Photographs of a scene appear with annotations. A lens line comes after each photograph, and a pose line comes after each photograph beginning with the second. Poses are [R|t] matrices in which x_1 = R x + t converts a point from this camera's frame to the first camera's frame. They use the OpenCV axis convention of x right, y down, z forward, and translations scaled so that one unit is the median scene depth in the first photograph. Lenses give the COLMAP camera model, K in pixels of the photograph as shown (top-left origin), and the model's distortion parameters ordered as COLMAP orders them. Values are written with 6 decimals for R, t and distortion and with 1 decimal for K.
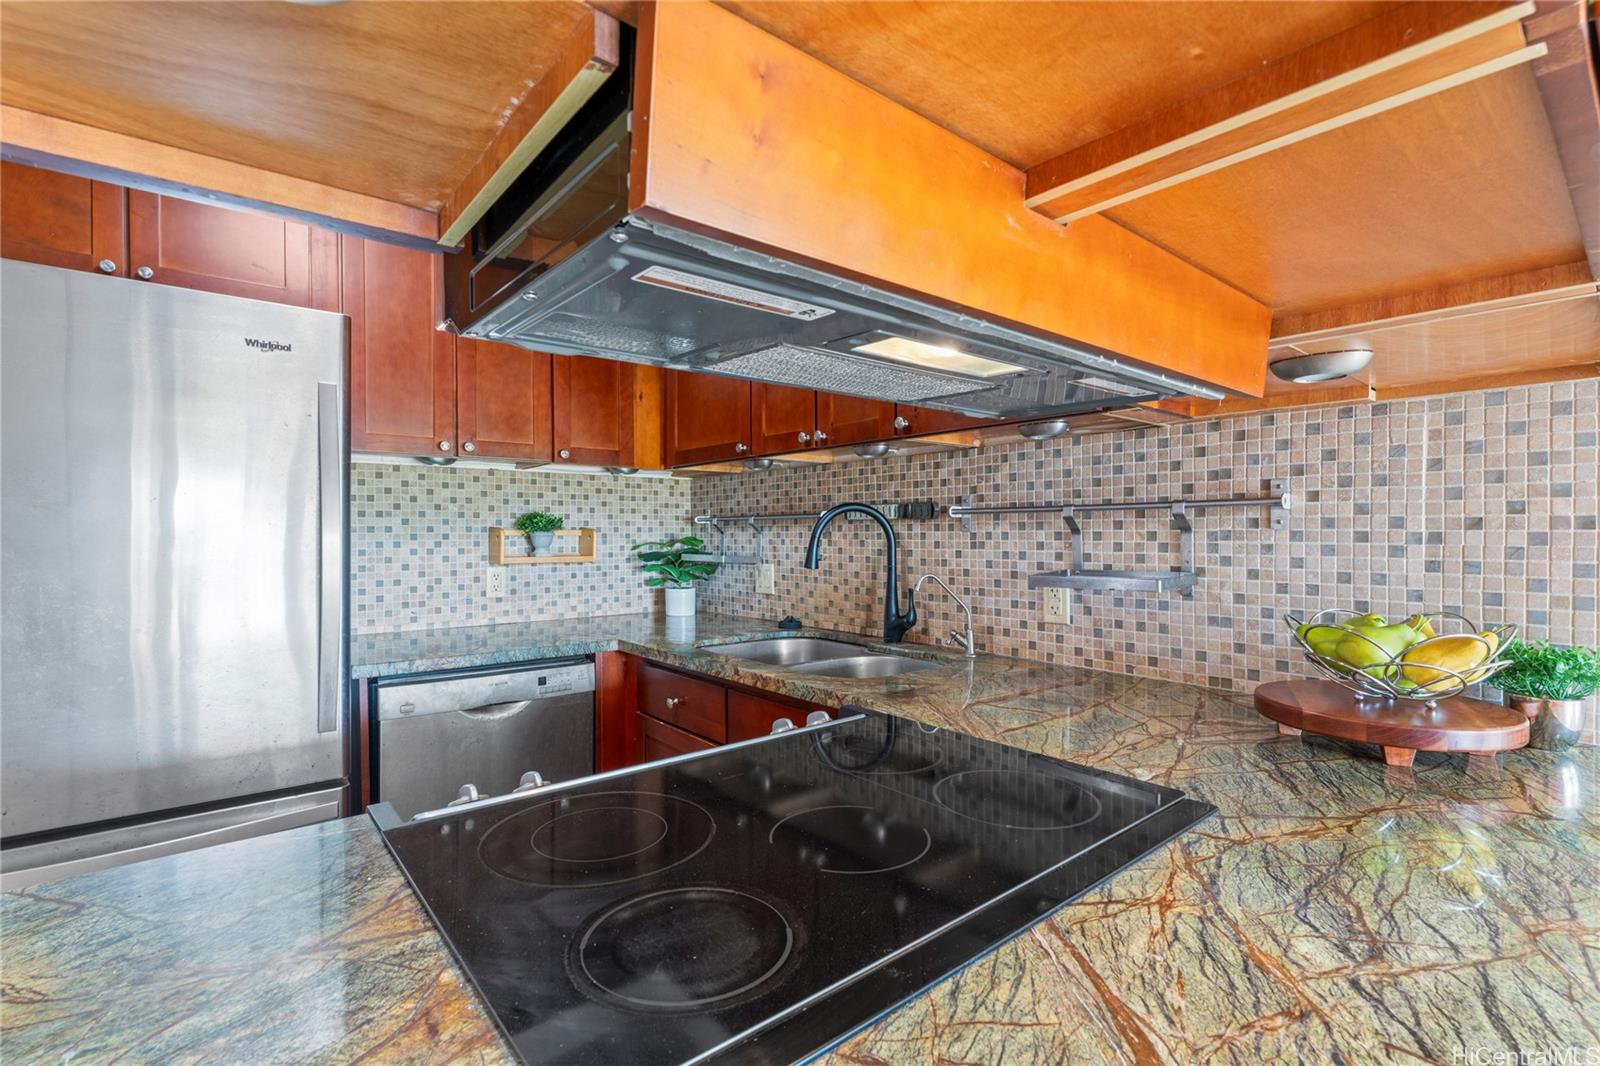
lens RADIAL K [[741.5, 0, 786.0], [0, 741.5, 534.2], [0, 0, 1]] dist [-0.000757, -0.000330]
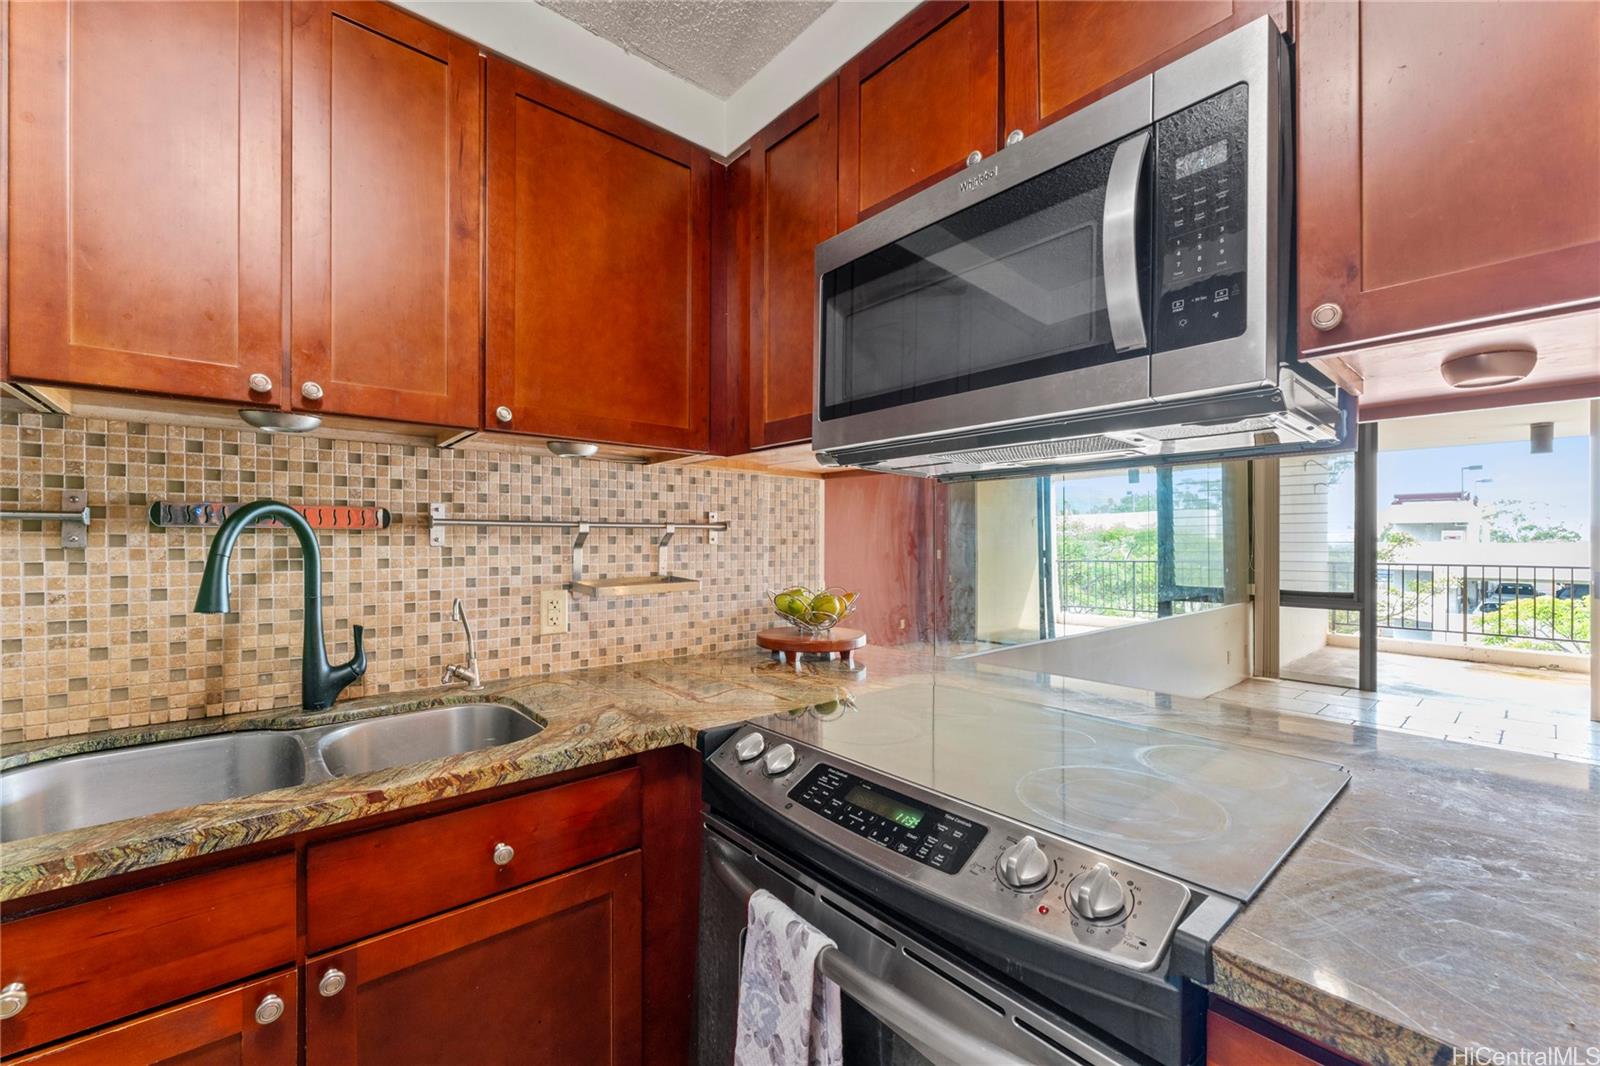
lens RADIAL K [[646.5, 0, 800.5], [0, 646.5, 543.6], [0, 0, 1]] dist [-0.001573, 0.000068]
pose [[-0.035963, 0.002086, 0.999351, -0.560287], [0.004045, 0.999990, -0.001942, -0.003630], [-0.999345, 0.003972, -0.035971, 0.685018]]
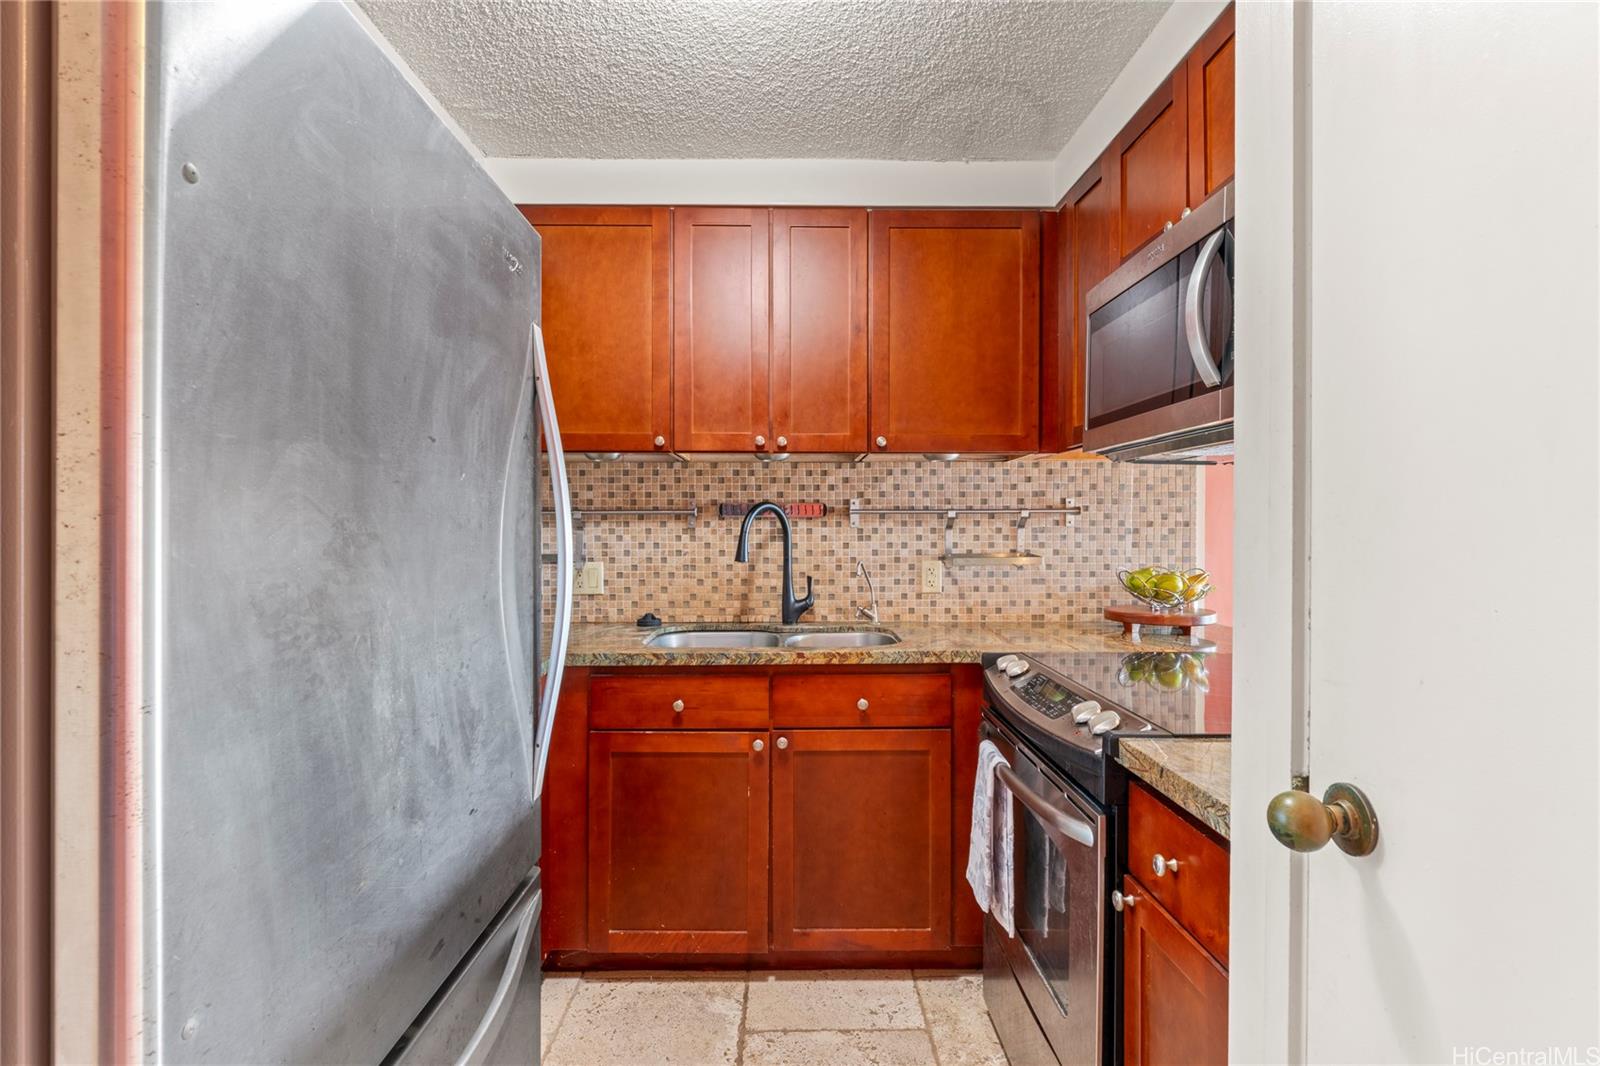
lens RADIAL K [[784.2, 0, 794.6], [0, 784.2, 530.0], [0, 0, 1]] dist [0.001939, 0.000130]
pose [[0.611611, 0.000511, 0.791159, -0.974221], [0.001943, 0.999996, -0.002148, 0.003743], [-0.791157, 0.002851, 0.611607, 0.294140]]
